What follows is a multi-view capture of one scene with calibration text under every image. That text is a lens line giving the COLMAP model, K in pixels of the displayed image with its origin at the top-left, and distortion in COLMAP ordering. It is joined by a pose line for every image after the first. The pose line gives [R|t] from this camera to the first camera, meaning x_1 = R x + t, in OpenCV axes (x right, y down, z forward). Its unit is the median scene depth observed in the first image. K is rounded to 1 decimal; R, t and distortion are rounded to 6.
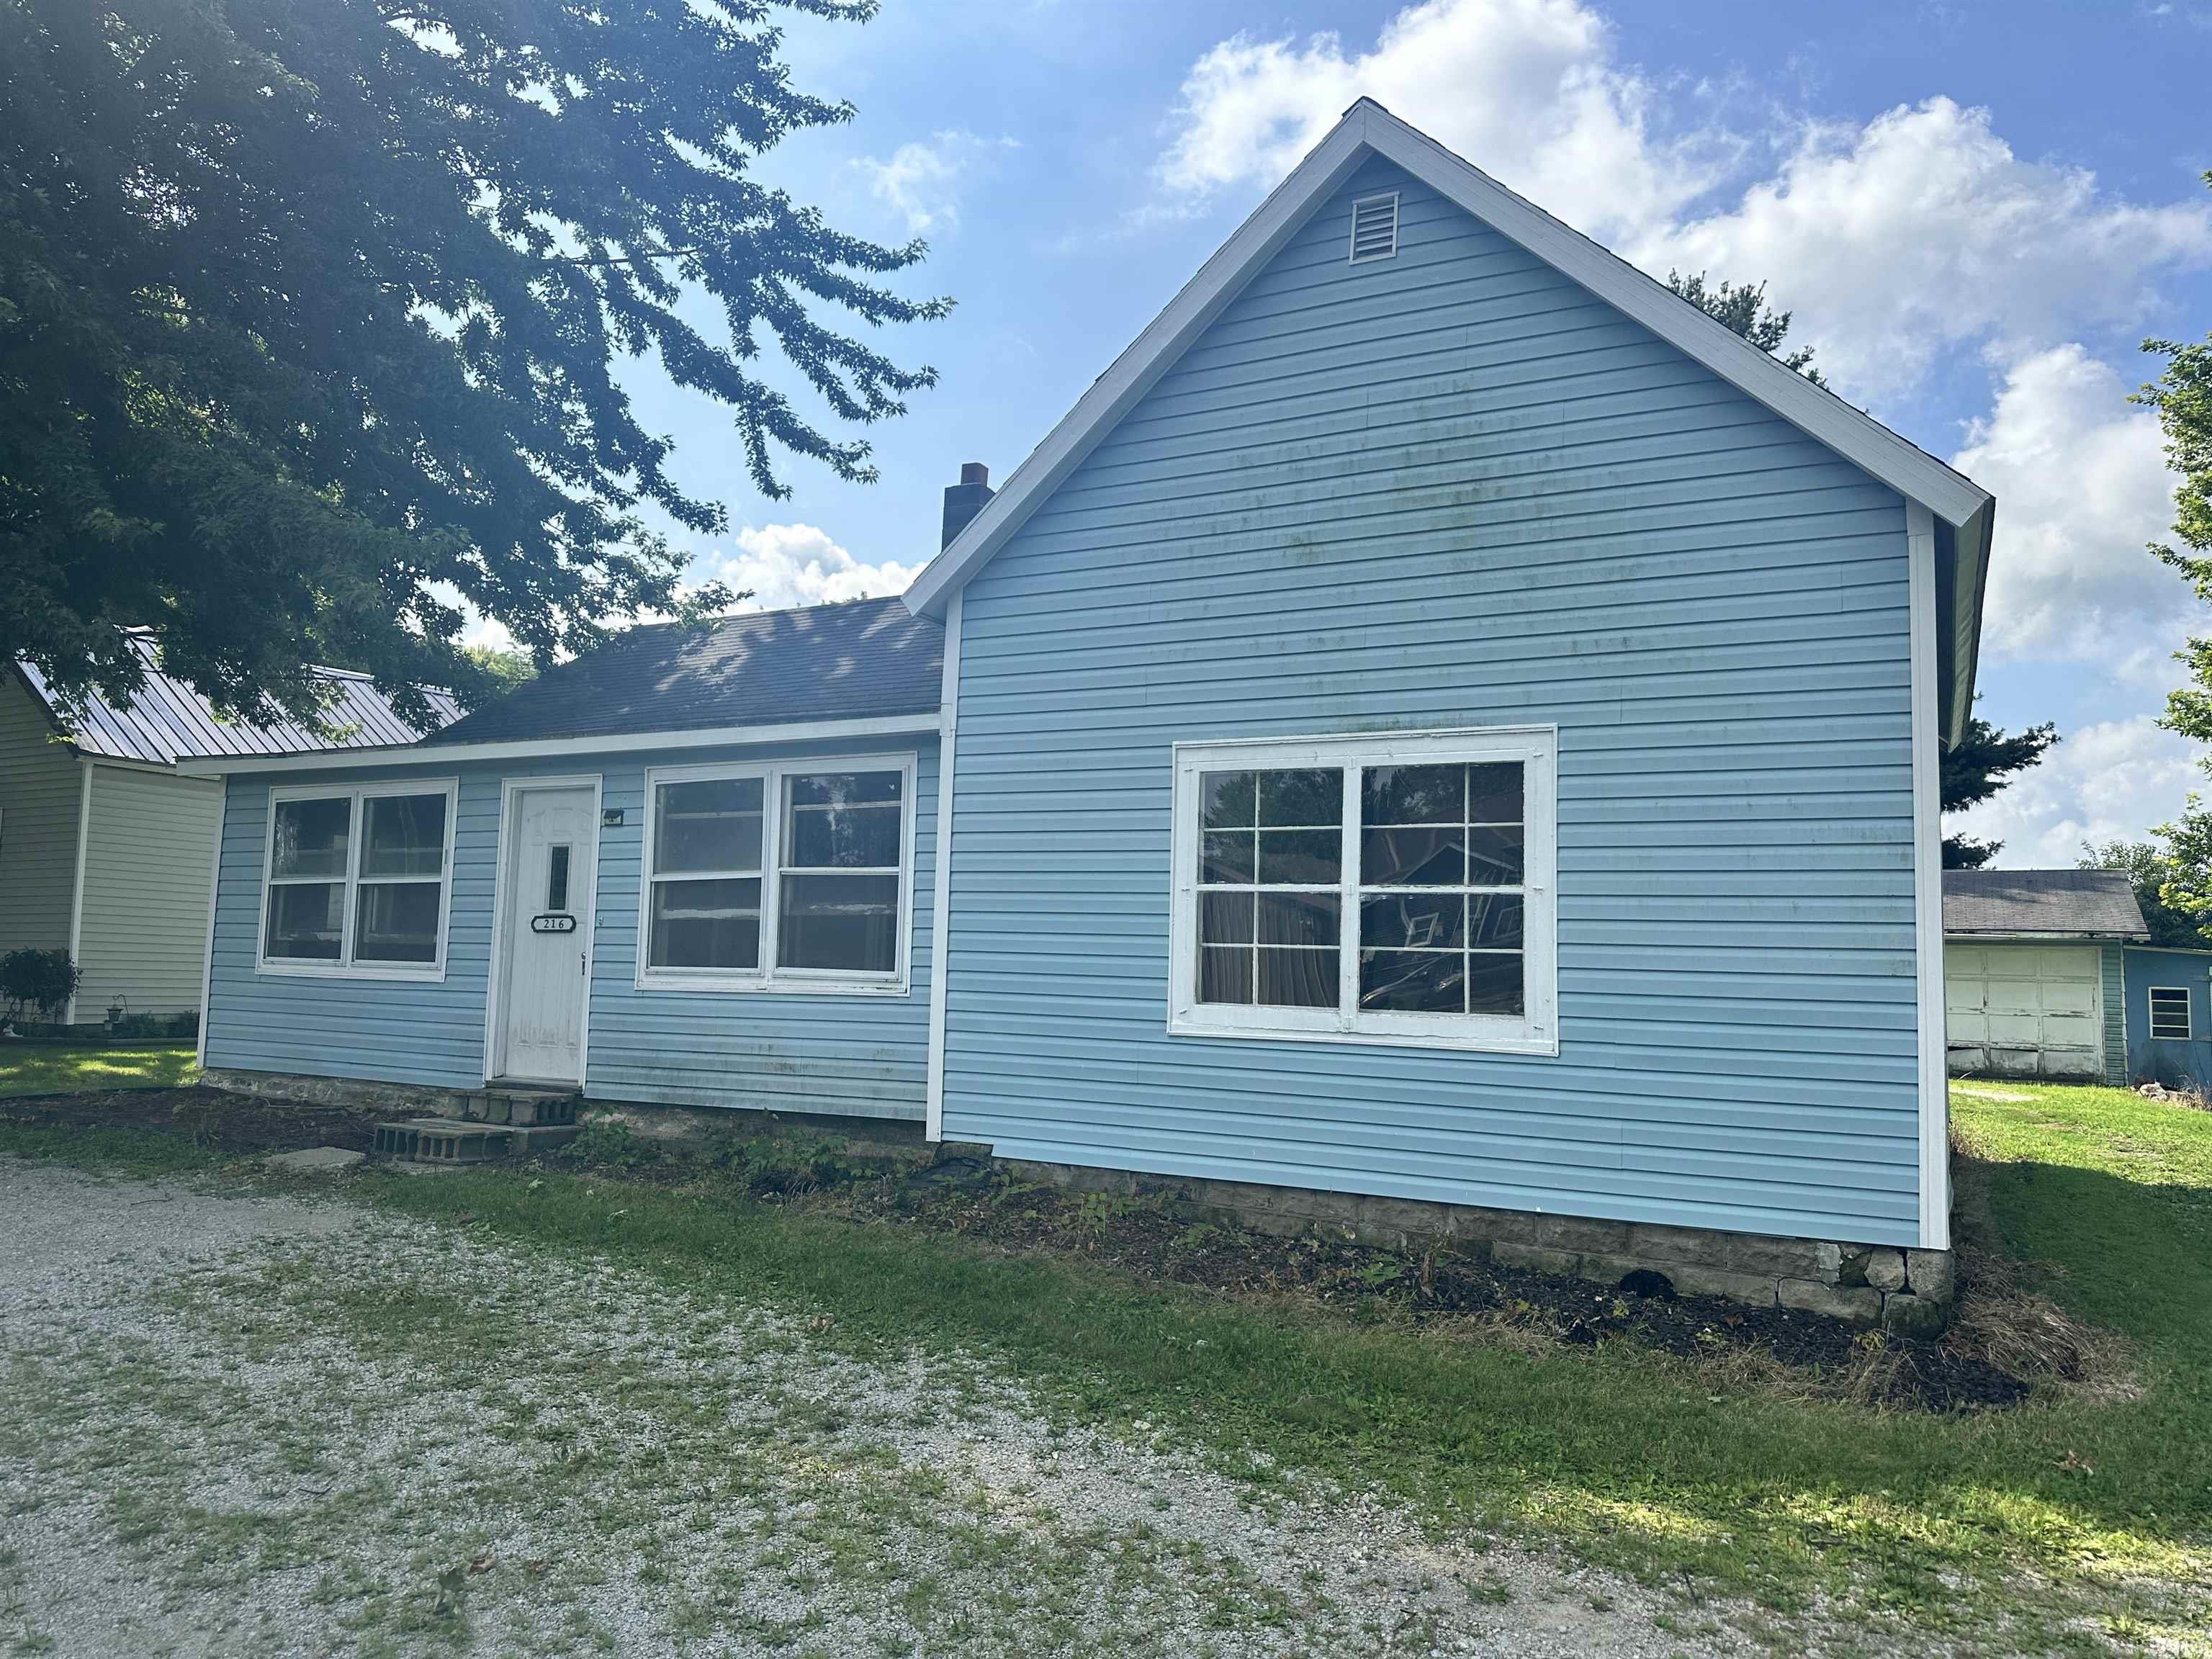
lens RADIAL K [[1588.4, 0, 1158.9], [0, 1588.4, 821.3], [0, 0, 1]] dist [0.061584, -0.042607]
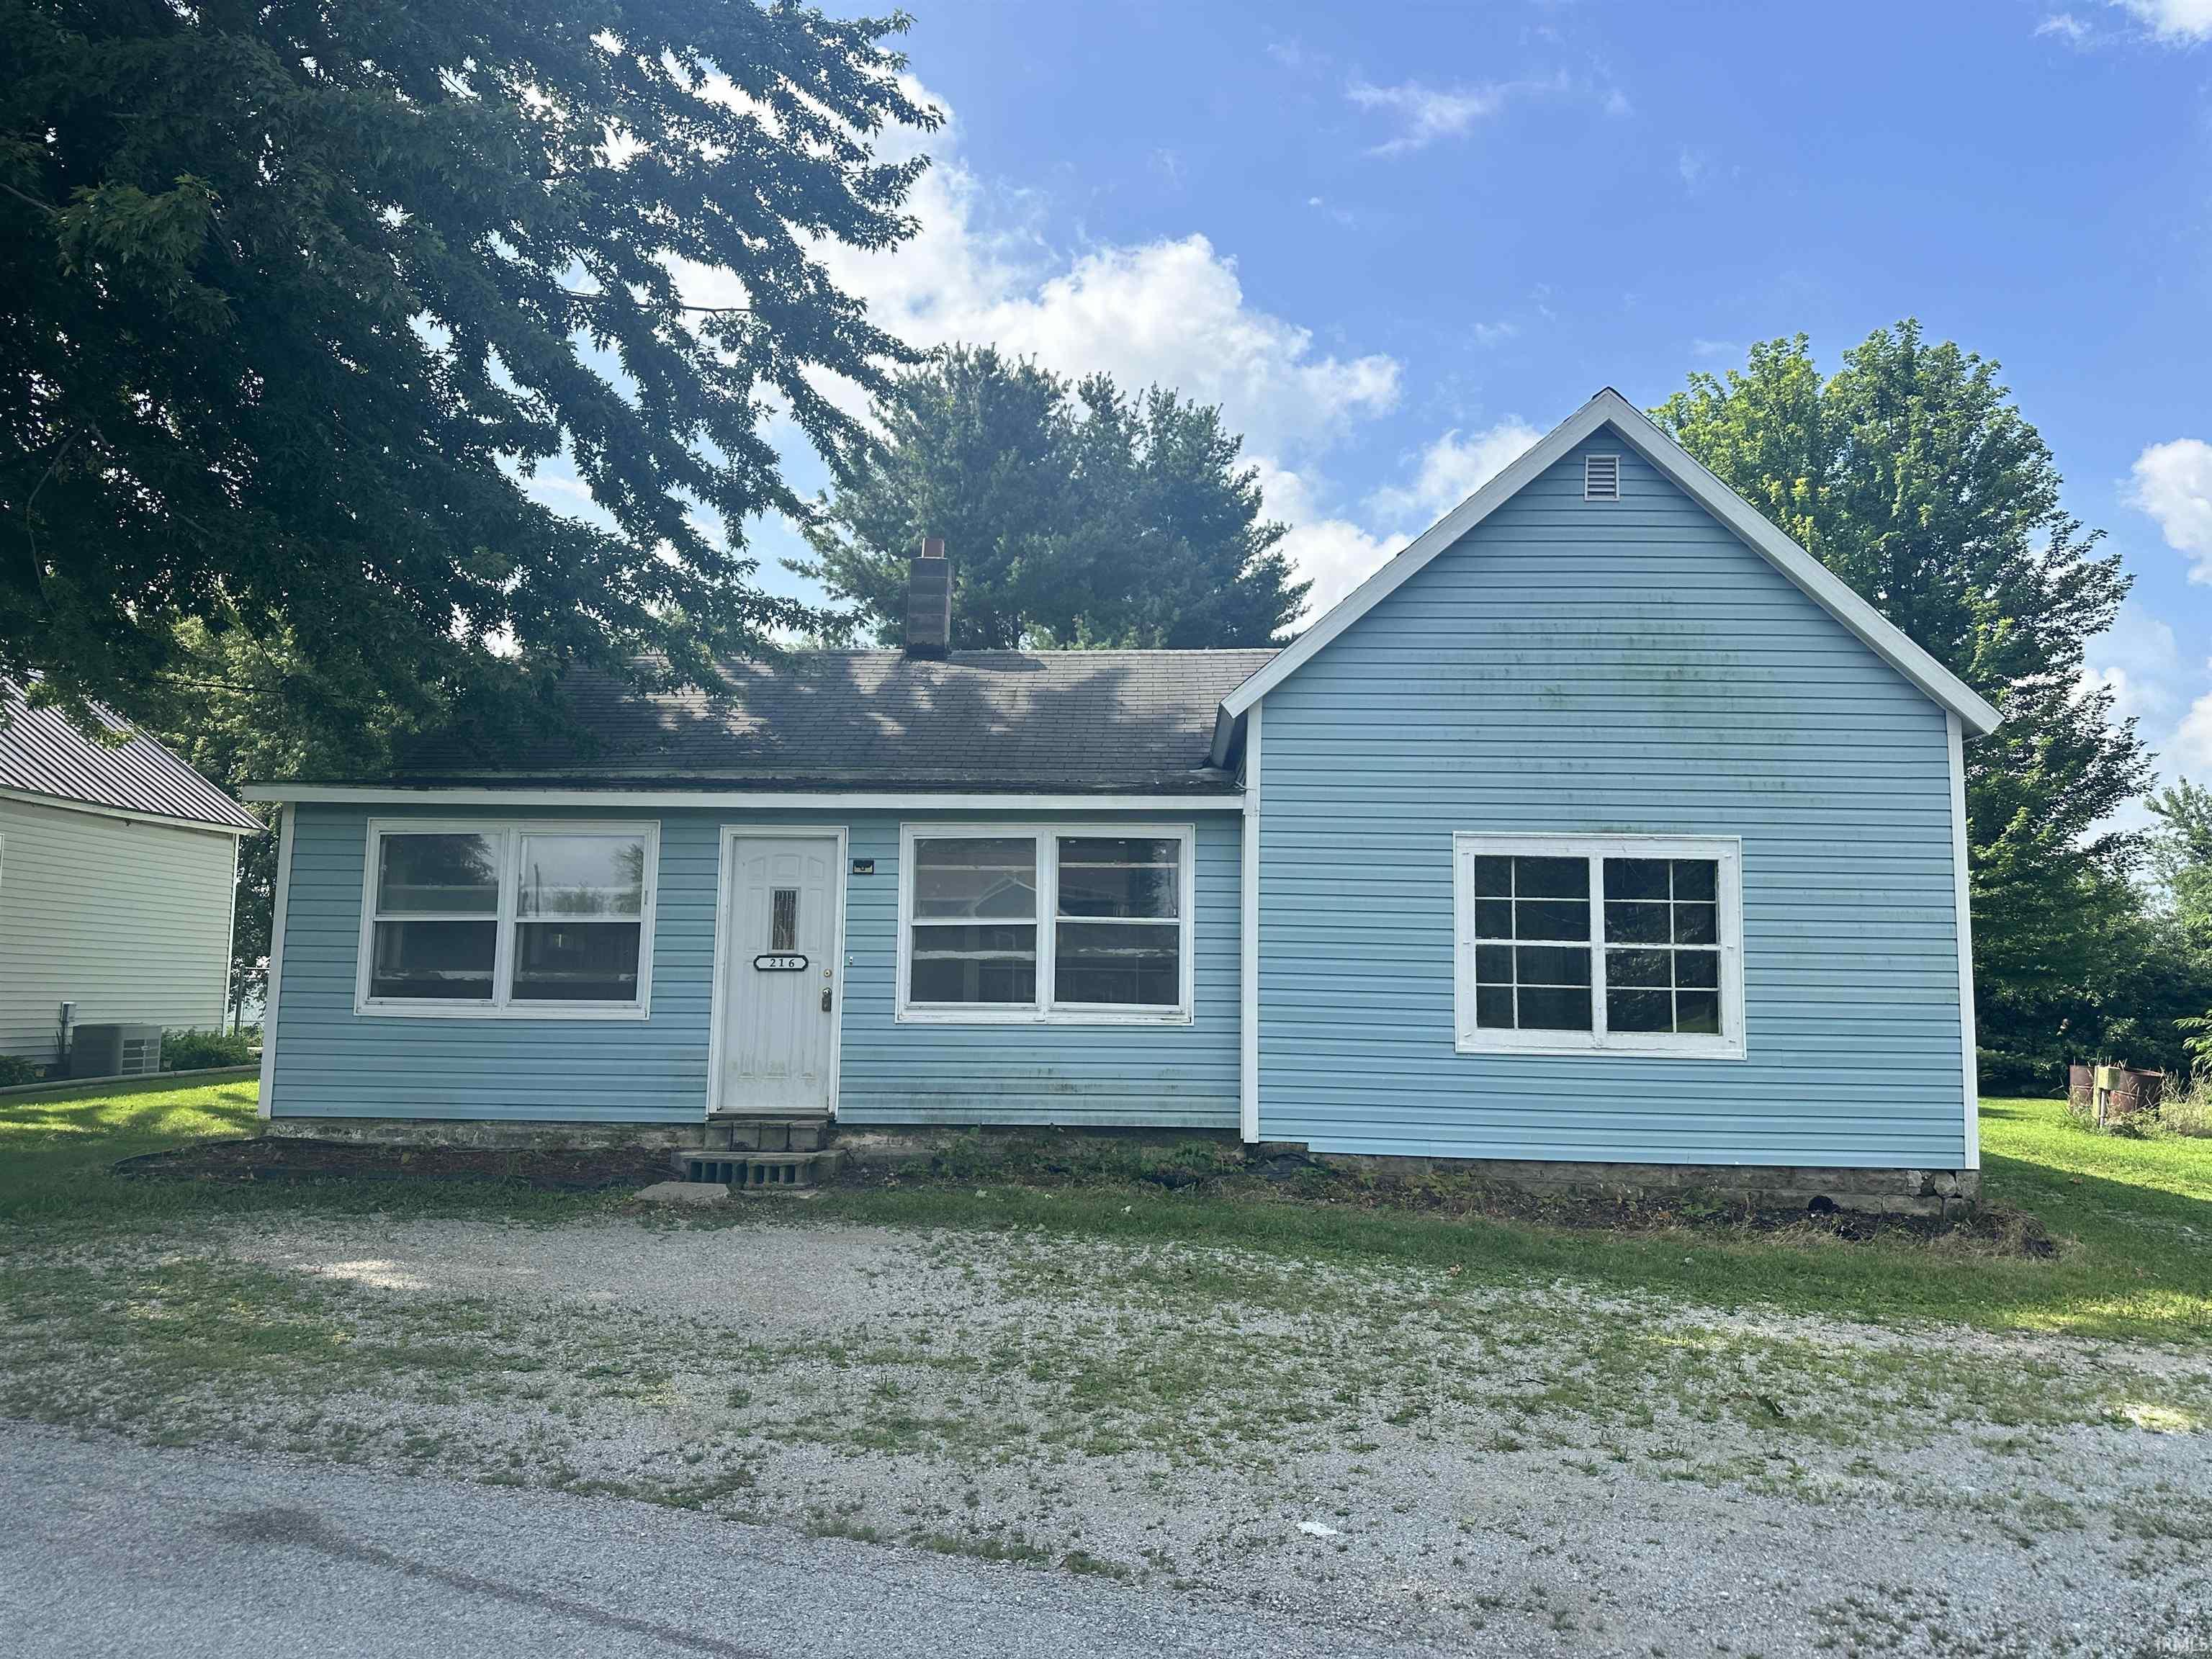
lens RADIAL K [[1588.4, 0, 1088.6], [0, 1588.4, 802.8], [0, 0, 1]] dist [0.061584, -0.042607]
pose [[0.891738, 0.041321, 0.450662, -0.778285], [-0.034408, 0.999131, -0.023527, -0.028719], [-0.451243, 0.005473, 0.892384, -0.050352]]
